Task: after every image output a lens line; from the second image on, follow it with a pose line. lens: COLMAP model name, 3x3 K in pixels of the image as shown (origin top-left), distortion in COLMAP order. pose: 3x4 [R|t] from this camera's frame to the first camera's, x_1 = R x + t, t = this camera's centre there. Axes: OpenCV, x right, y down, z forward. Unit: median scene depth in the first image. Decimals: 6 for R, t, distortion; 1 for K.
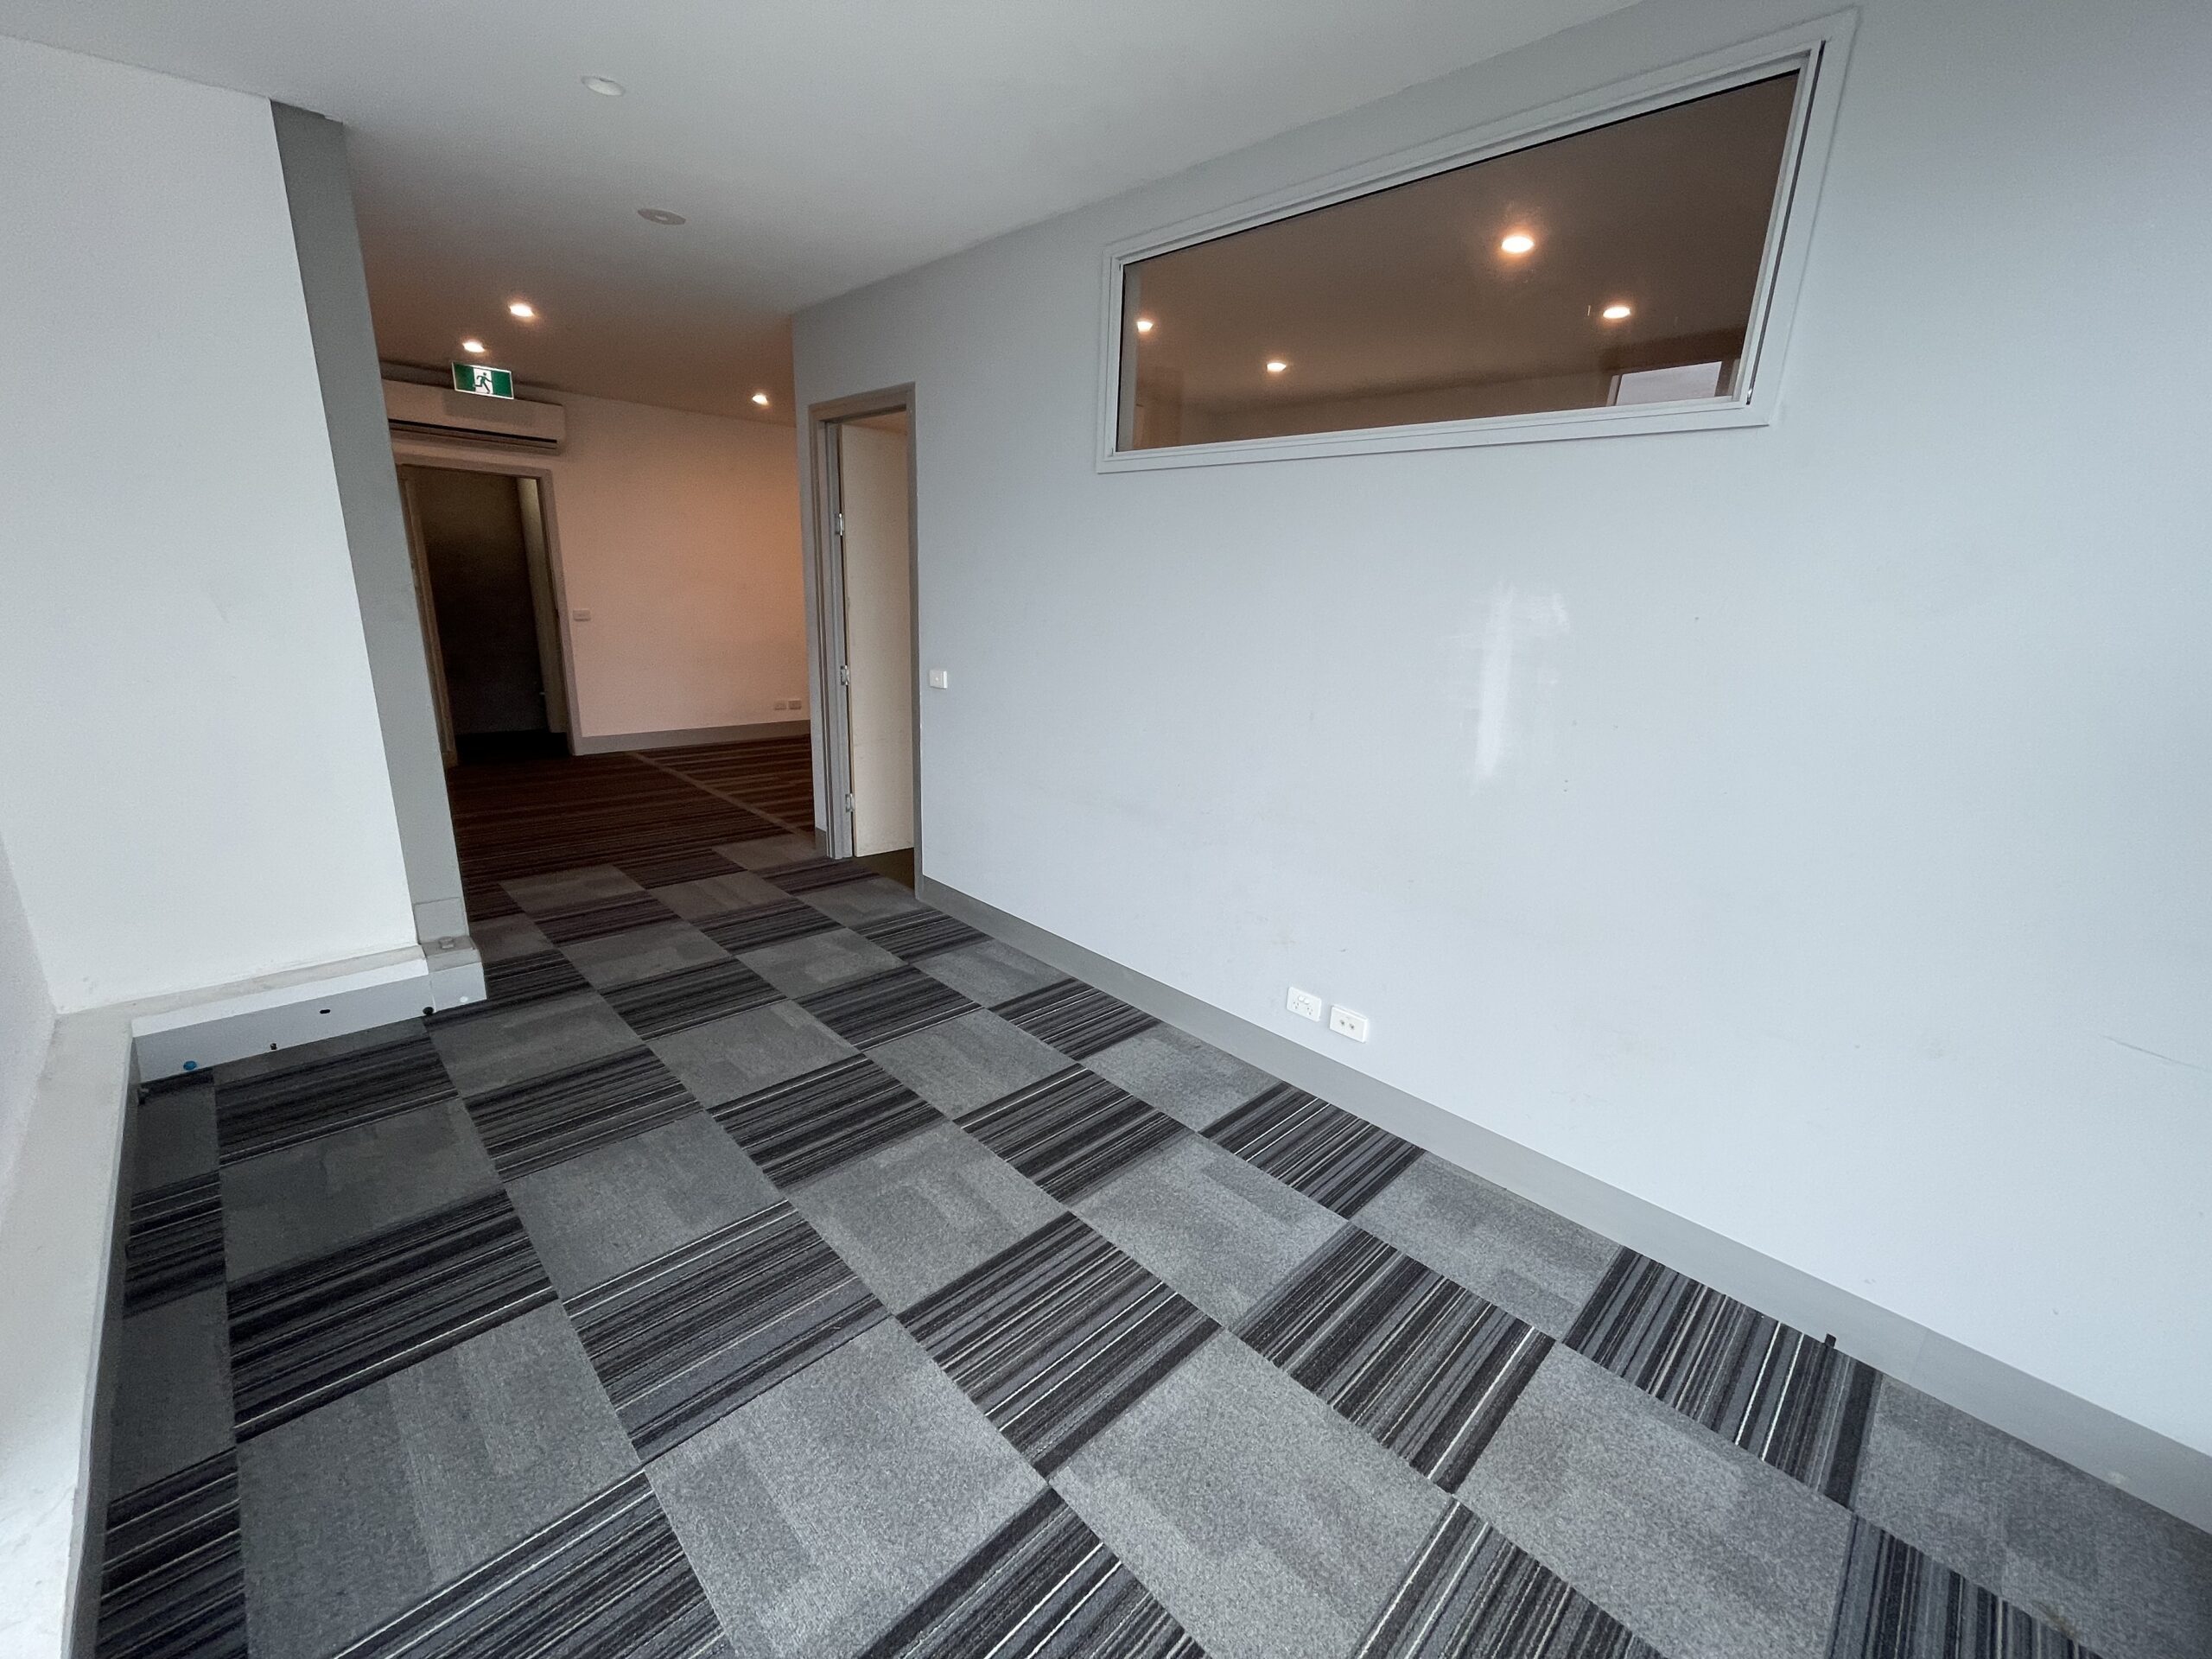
lens RADIAL K [[892.7, 0, 1106.0], [0, 892.7, 829.5], [0, 0, 1]] dist [-0.000569, -0.000235]
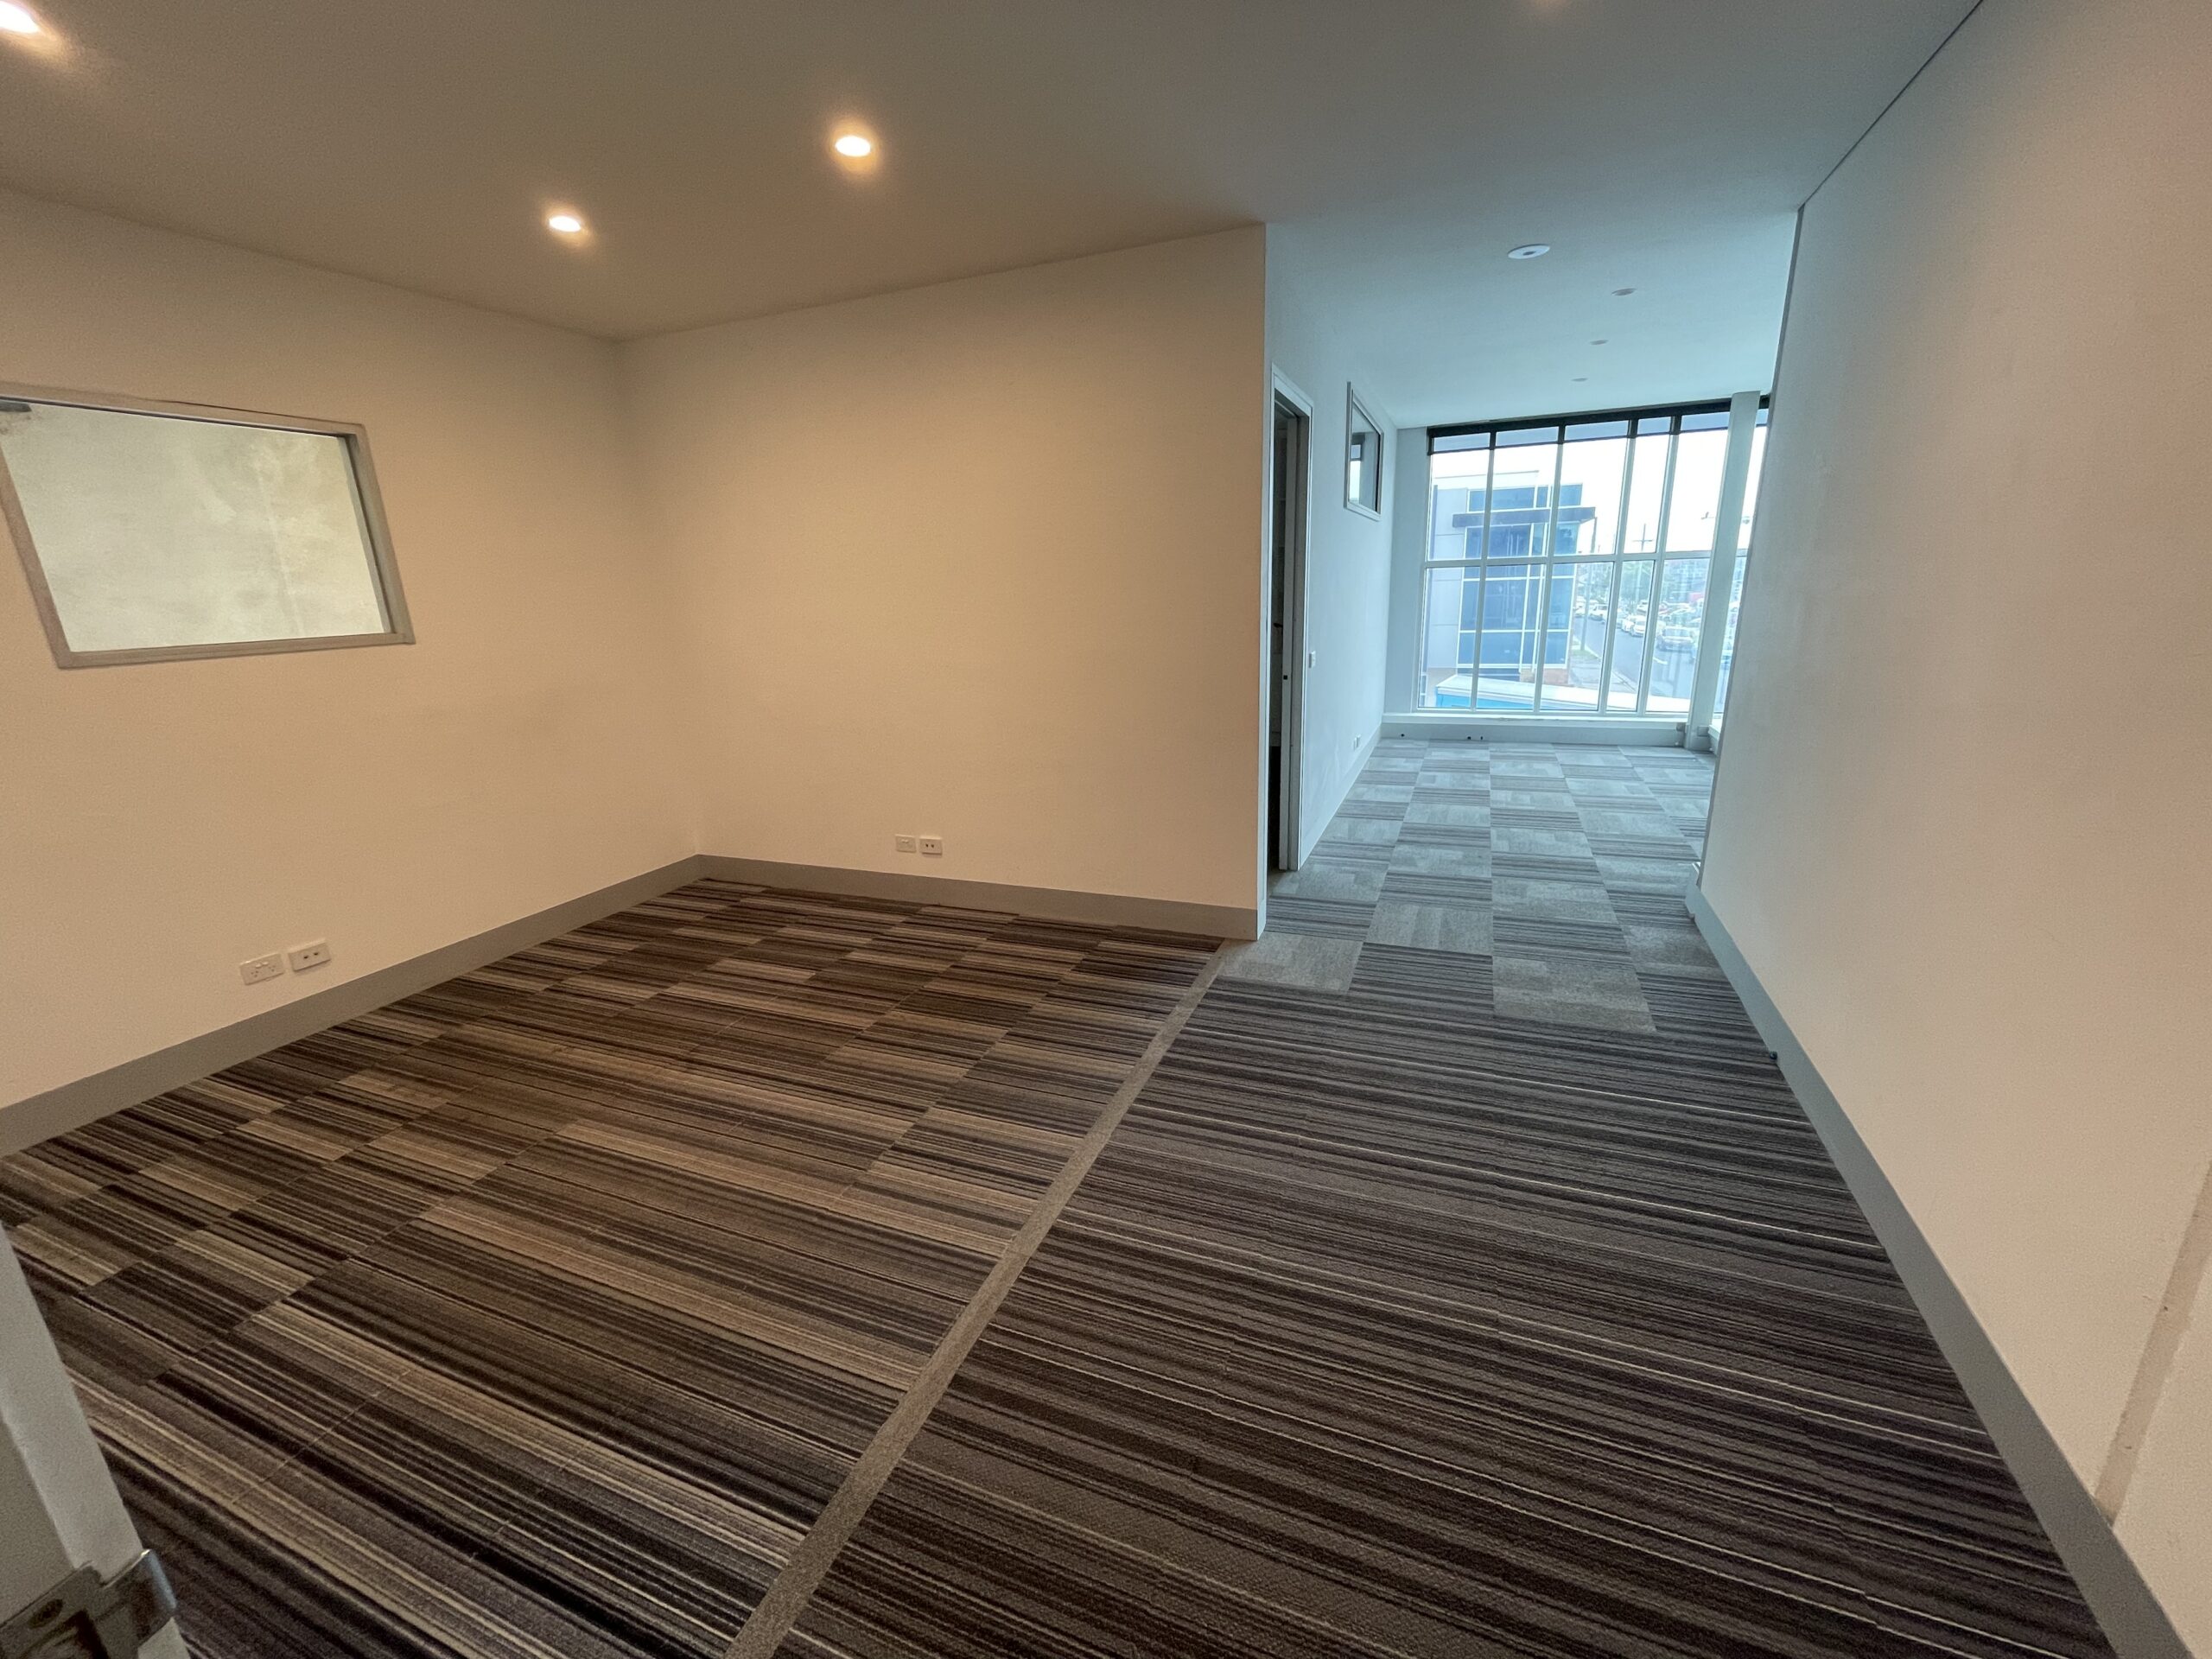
lens RADIAL K [[892.7, 0, 1106.0], [0, 892.7, 829.5], [0, 0, 1]] dist [-0.000569, -0.000235]
pose [[-0.392366, -0.274485, 0.877899, -1.900569], [0.266748, 0.879464, 0.394193, -0.818839], [-0.880281, 0.388846, -0.271854, 2.654026]]
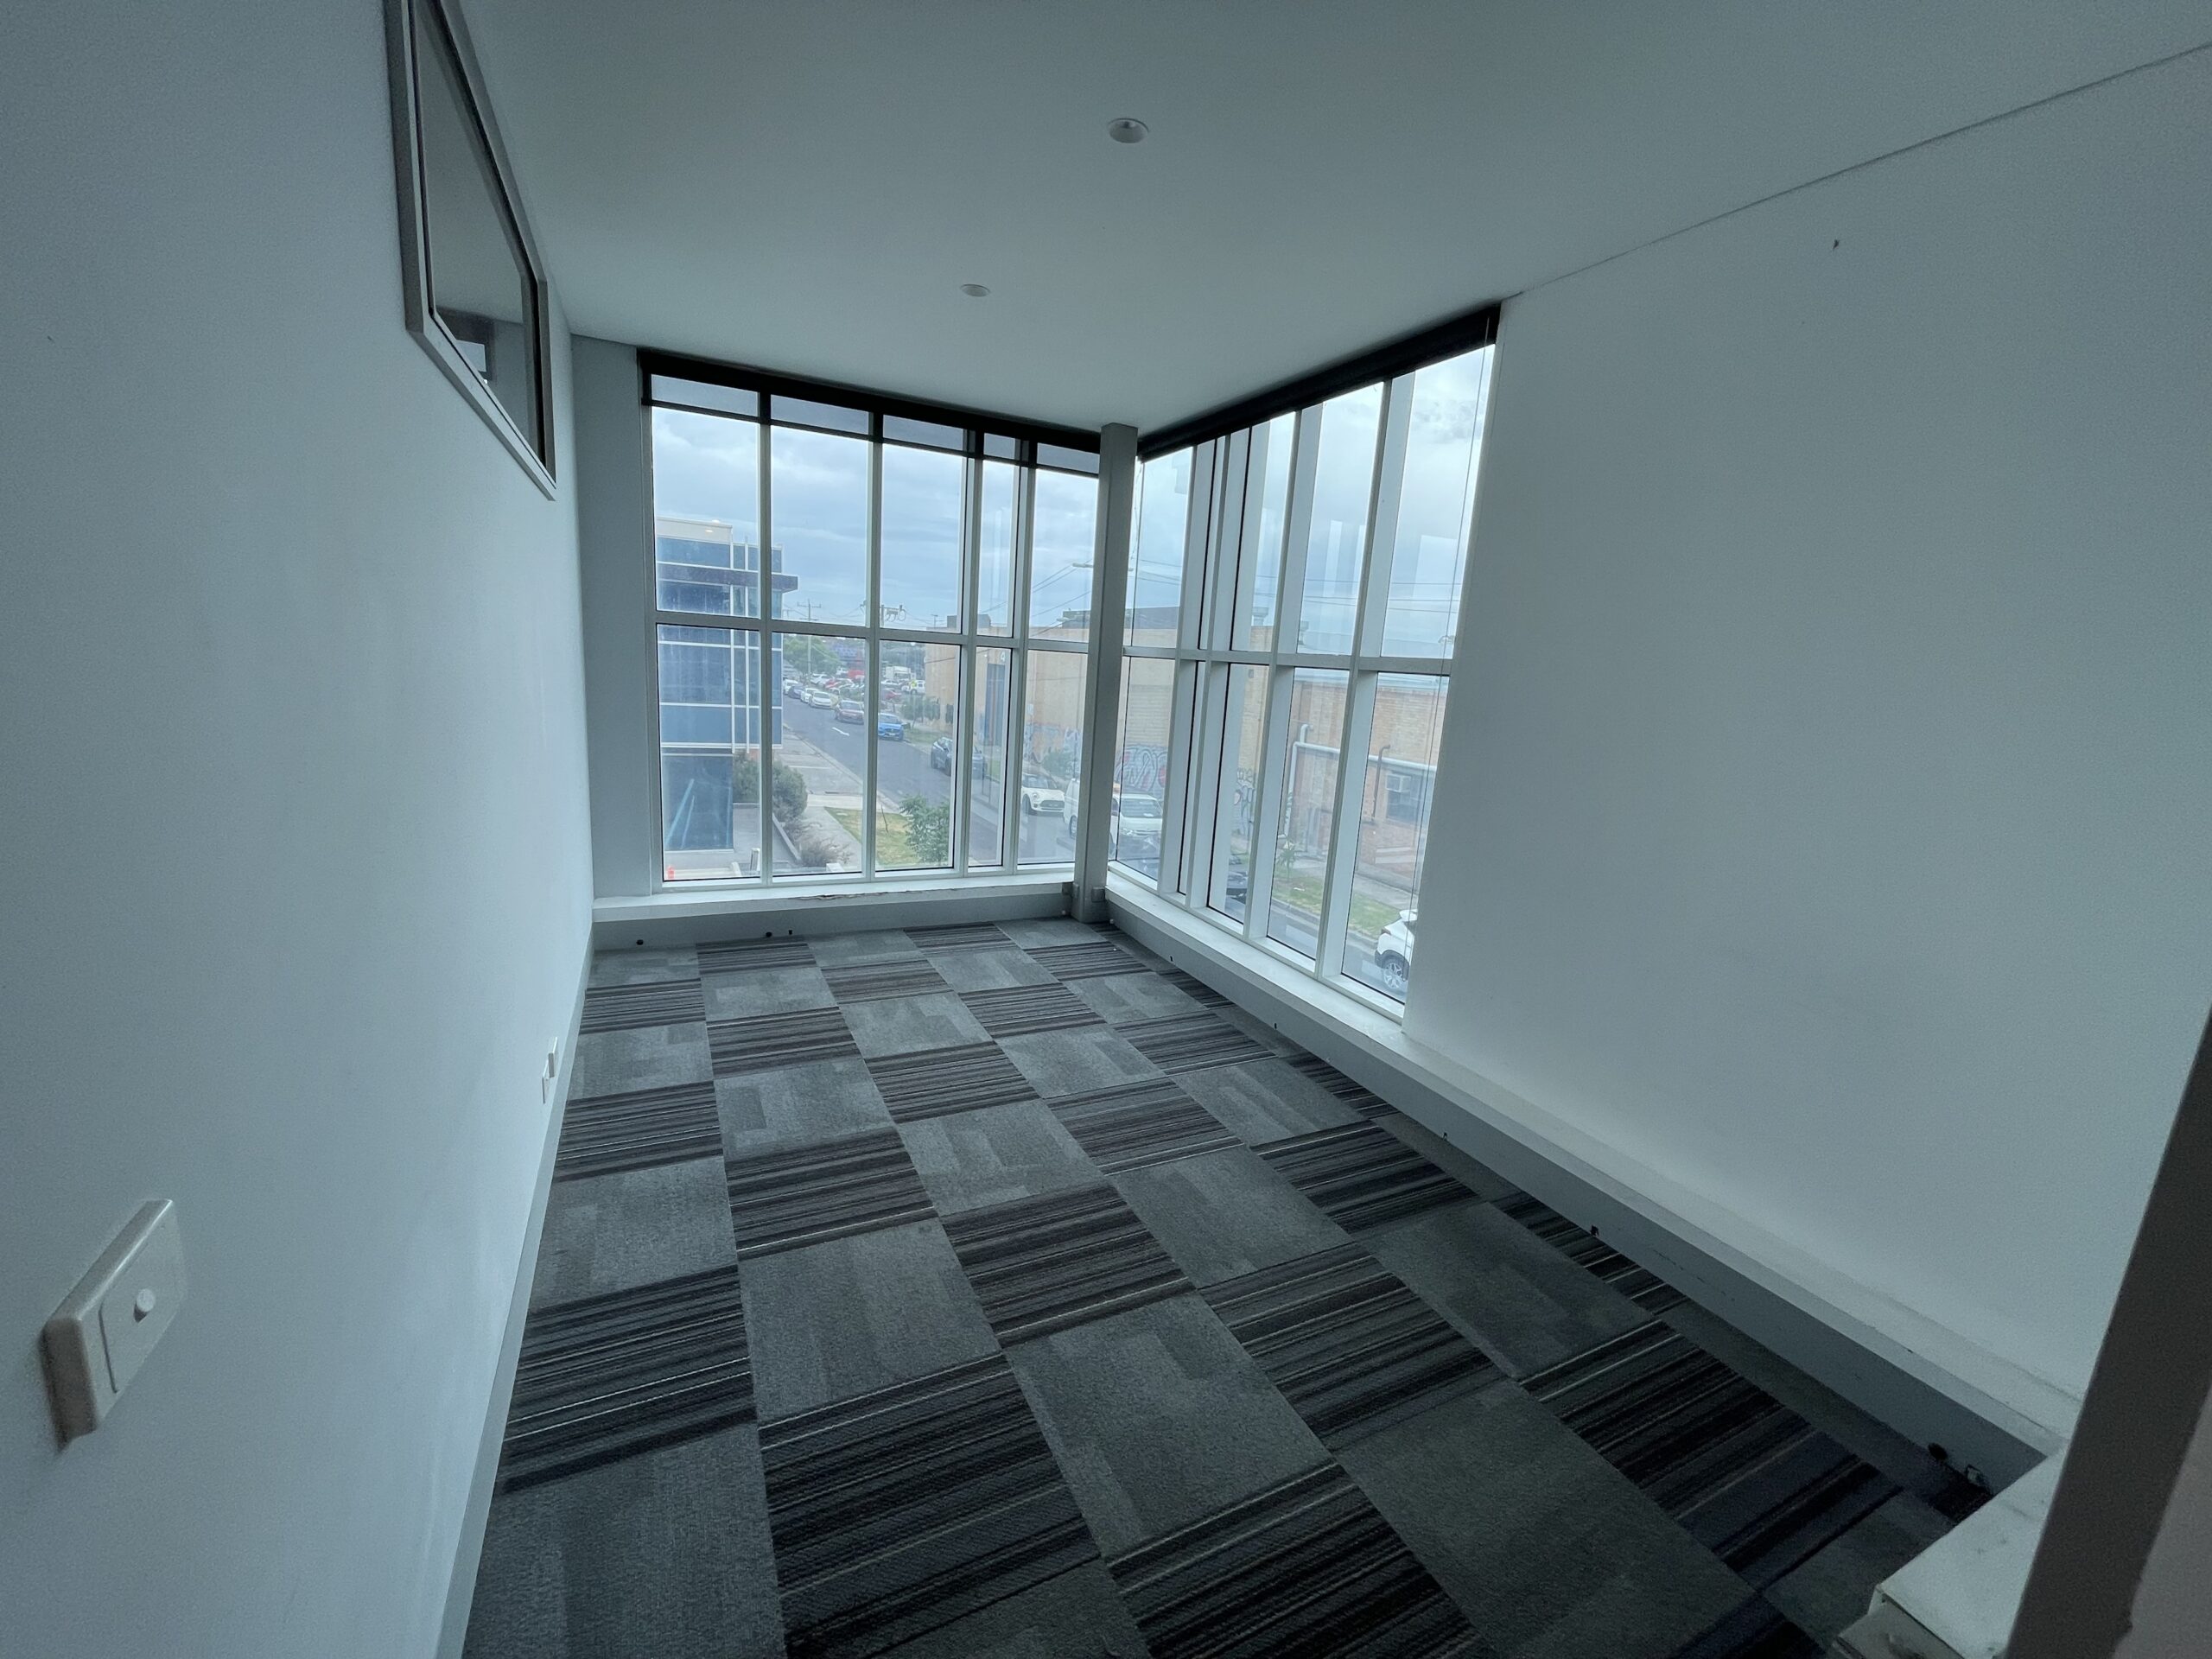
lens RADIAL K [[892.7, 0, 1106.0], [0, 892.7, 829.5], [0, 0, 1]] dist [-0.000569, -0.000235]
pose [[-0.943056, -0.164344, 0.289199, -0.575234], [-0.019134, 0.894785, 0.446088, -0.480707], [-0.332082, 0.415152, -0.846977, 1.669333]]
